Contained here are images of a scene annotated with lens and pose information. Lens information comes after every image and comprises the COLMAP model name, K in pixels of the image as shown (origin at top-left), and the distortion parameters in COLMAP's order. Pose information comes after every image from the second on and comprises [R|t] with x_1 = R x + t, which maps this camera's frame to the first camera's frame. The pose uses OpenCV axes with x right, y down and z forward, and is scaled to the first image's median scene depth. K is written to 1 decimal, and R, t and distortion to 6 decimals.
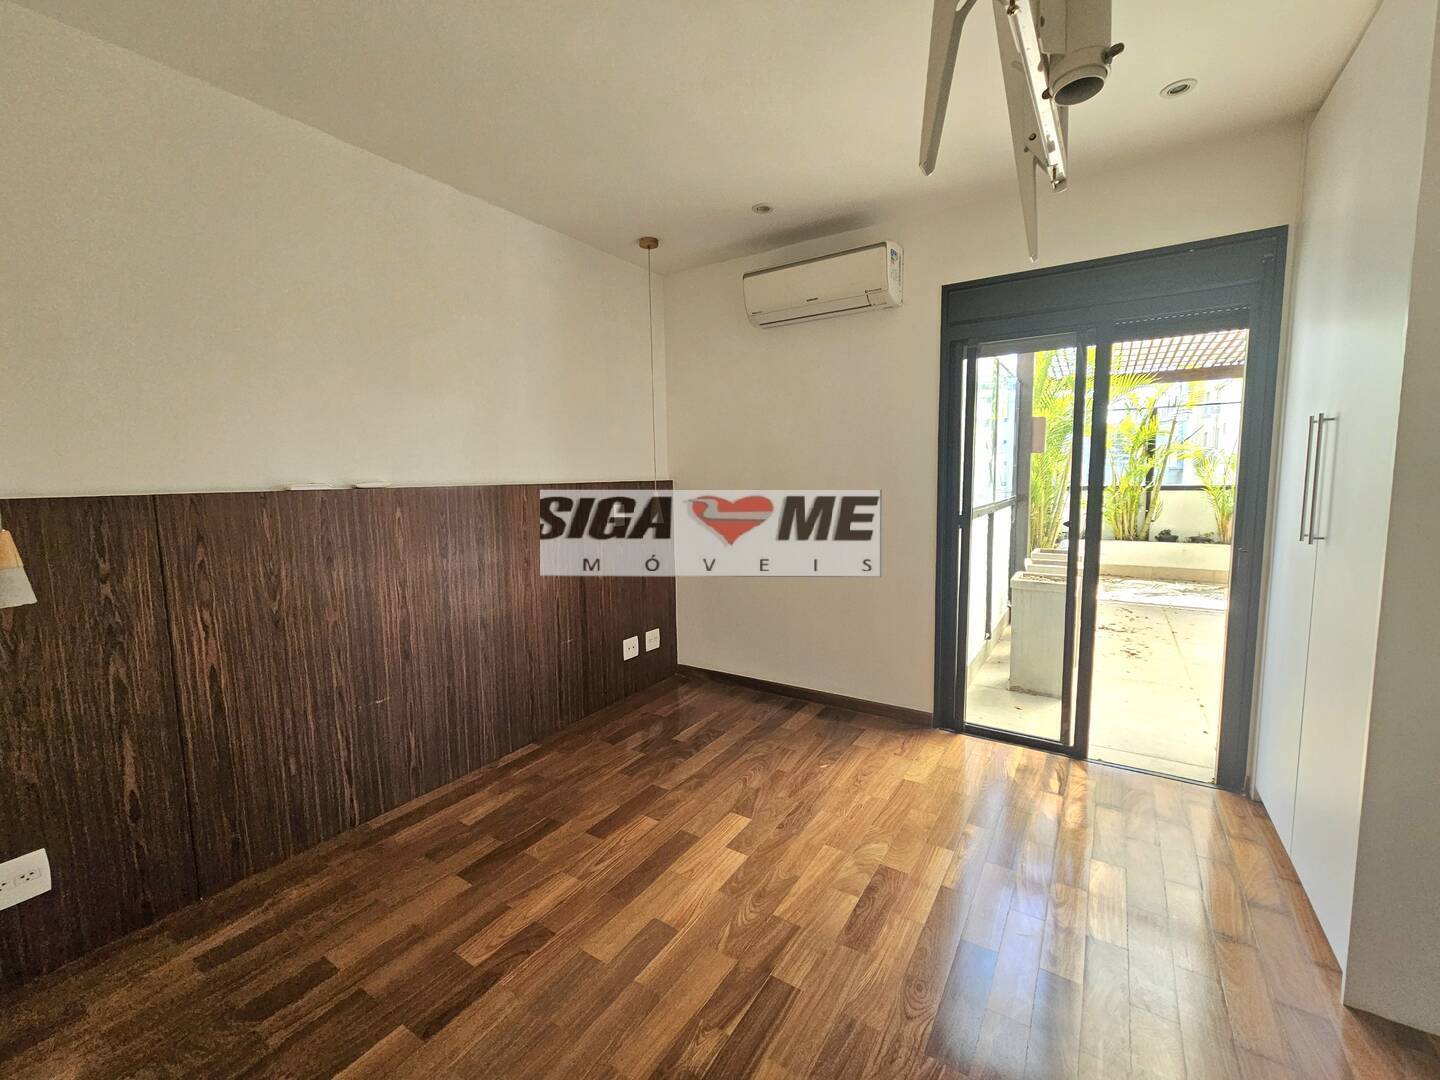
lens RADIAL K [[594.8, 0, 726.2], [0, 594.8, 536.2], [0, 0, 1]] dist [-0.001121, 0.001412]
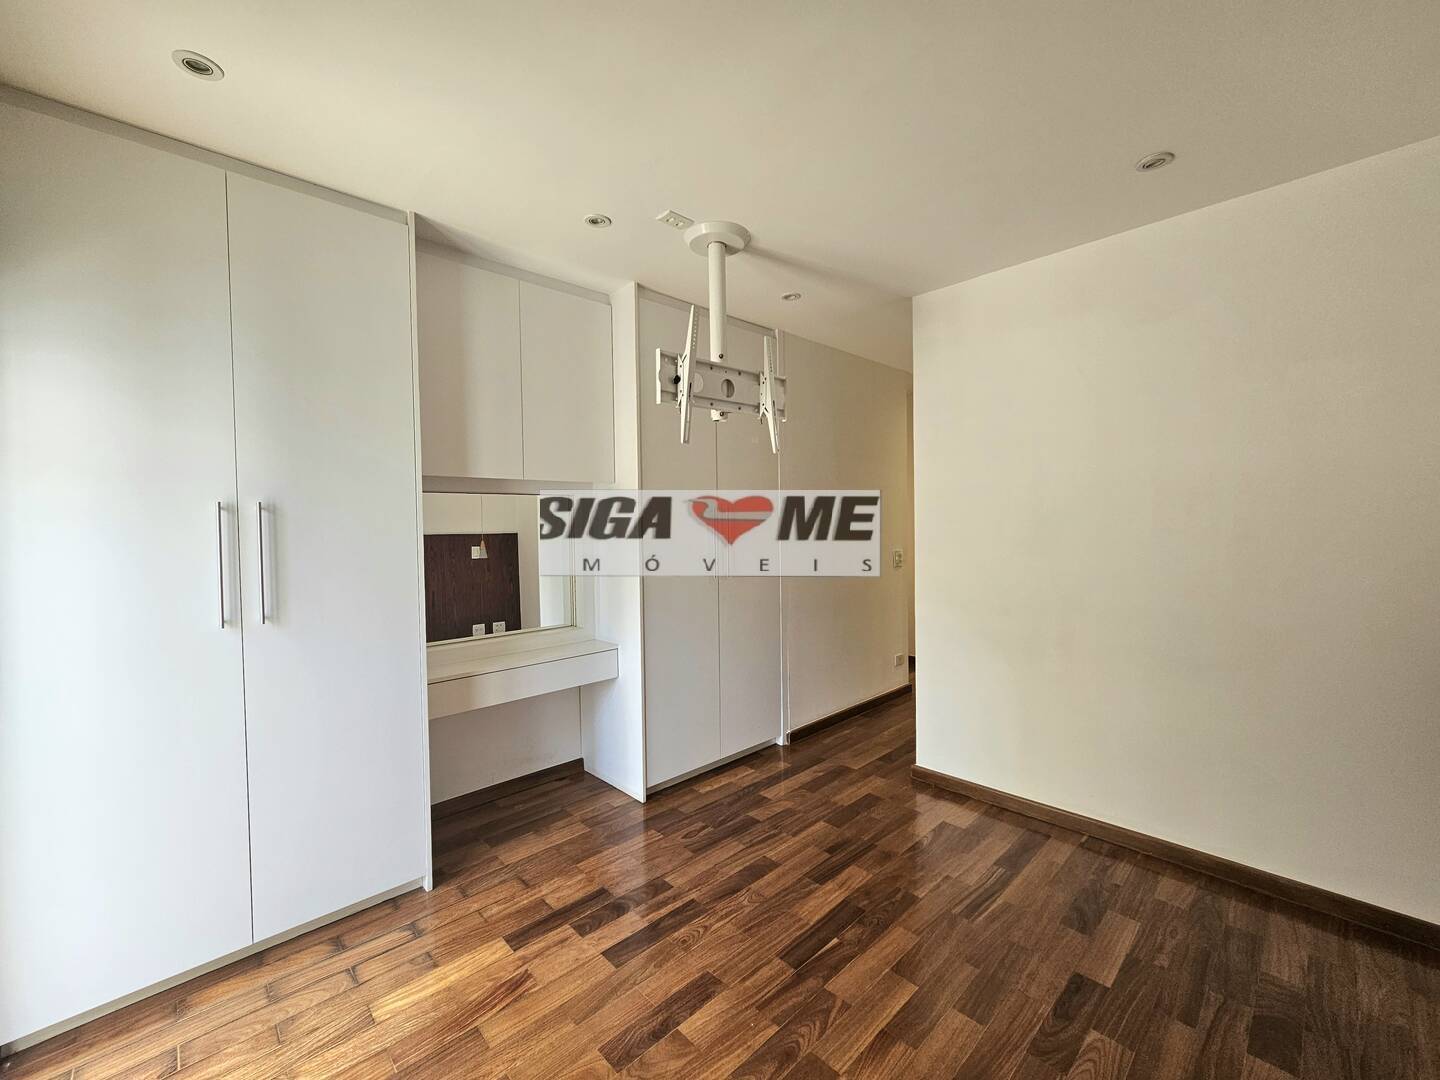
lens RADIAL K [[591.8, 0, 723.5], [0, 591.8, 538.4], [0, 0, 1]] dist [0.001509, 0.000284]
pose [[-0.972207, 0.025358, 0.232744, -0.054788], [0.056261, 0.990291, 0.127113, -0.180603], [-0.227261, 0.136675, -0.964195, 1.433858]]
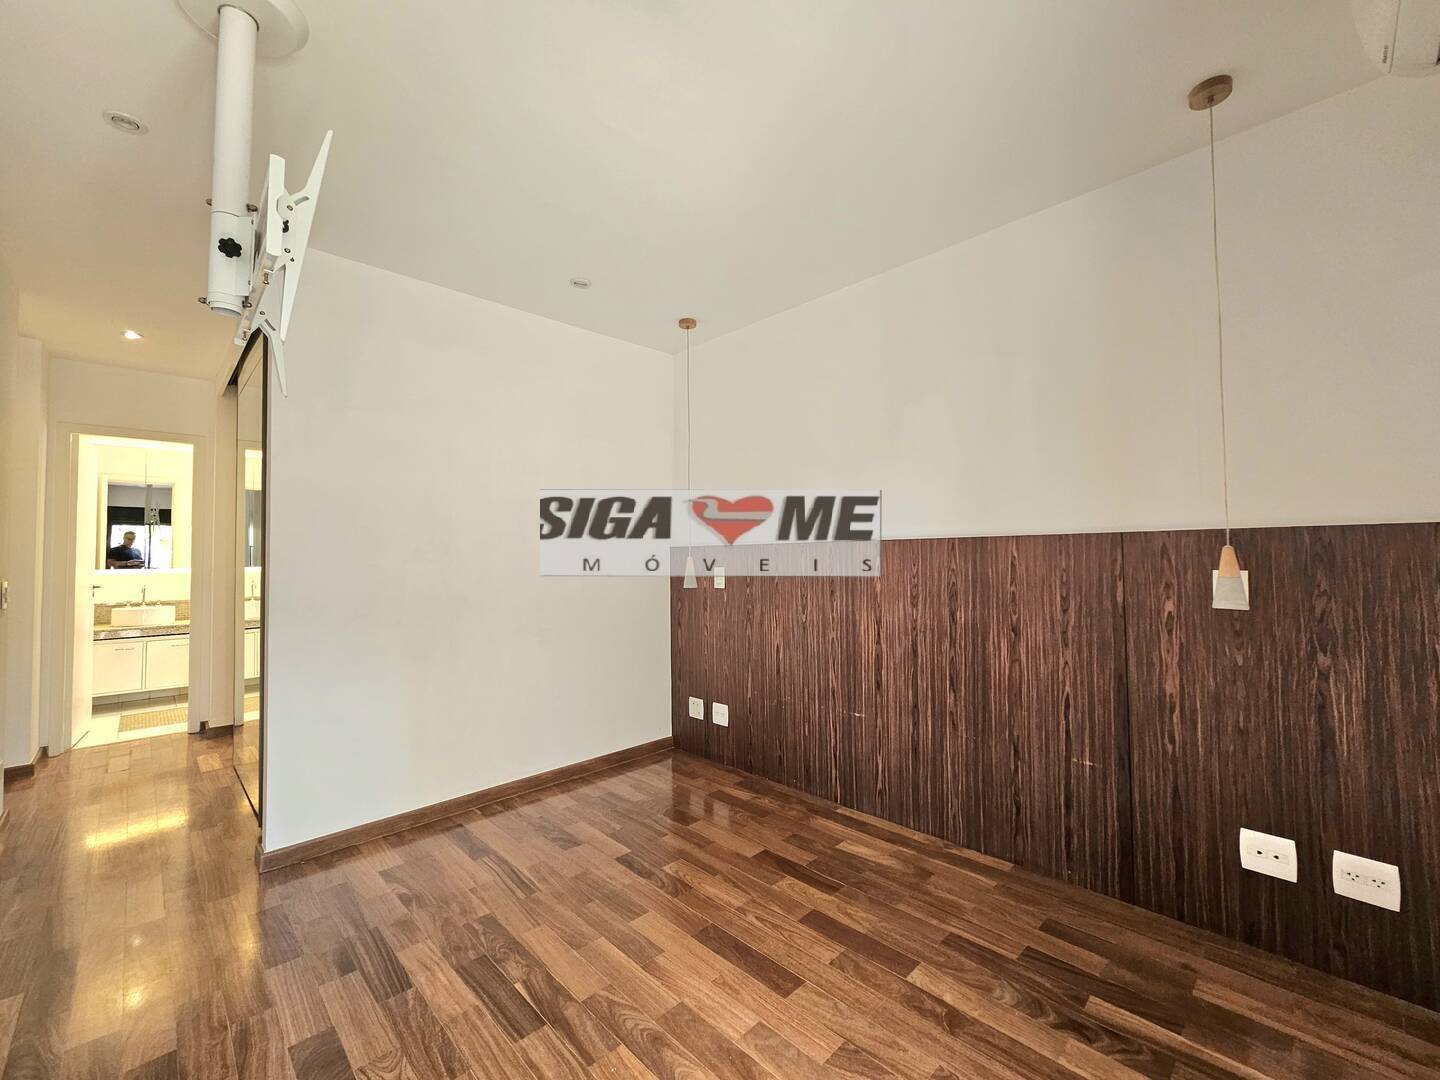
lens RADIAL K [[594.8, 0, 726.2], [0, 594.8, 536.2], [0, 0, 1]] dist [-0.001121, 0.001412]
pose [[-0.219882, -0.015432, -0.975404, 0.694872], [-0.087039, 0.996197, 0.003860, -0.070026], [0.971636, 0.085747, -0.220389, 1.011668]]
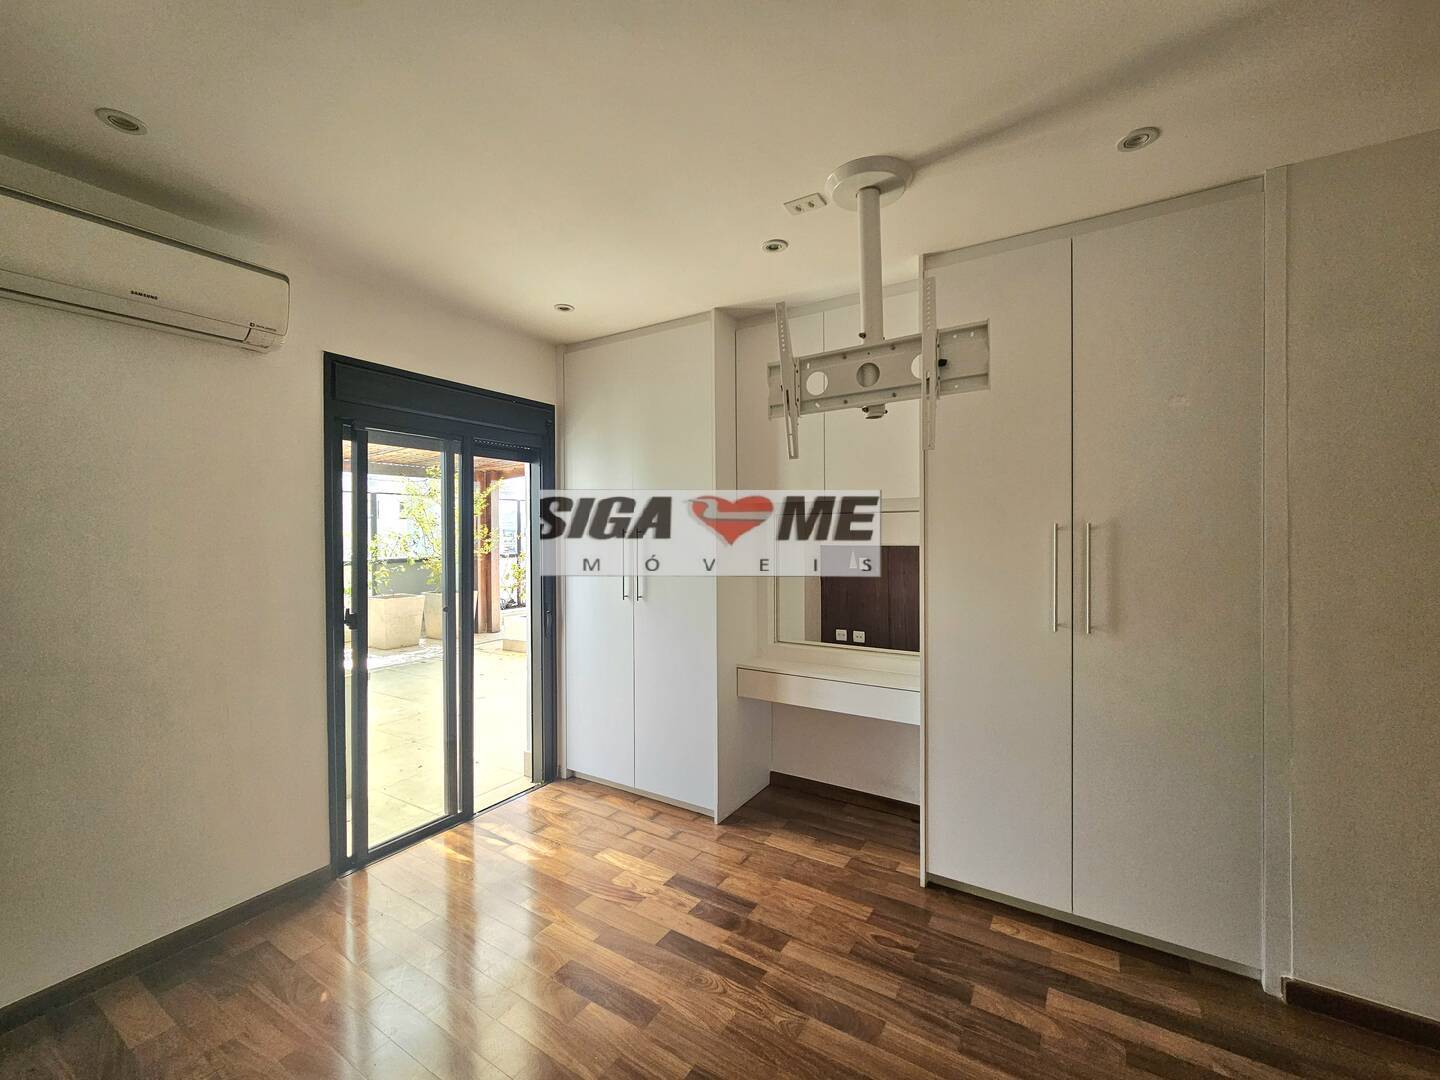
lens RADIAL K [[594.8, 0, 726.2], [0, 594.8, 536.2], [0, 0, 1]] dist [-0.001121, 0.001412]
pose [[-0.018606, 0.013699, 0.999733, -0.642777], [0.110770, 0.993779, -0.011556, -0.101140], [-0.993672, 0.110526, -0.020007, 0.590136]]
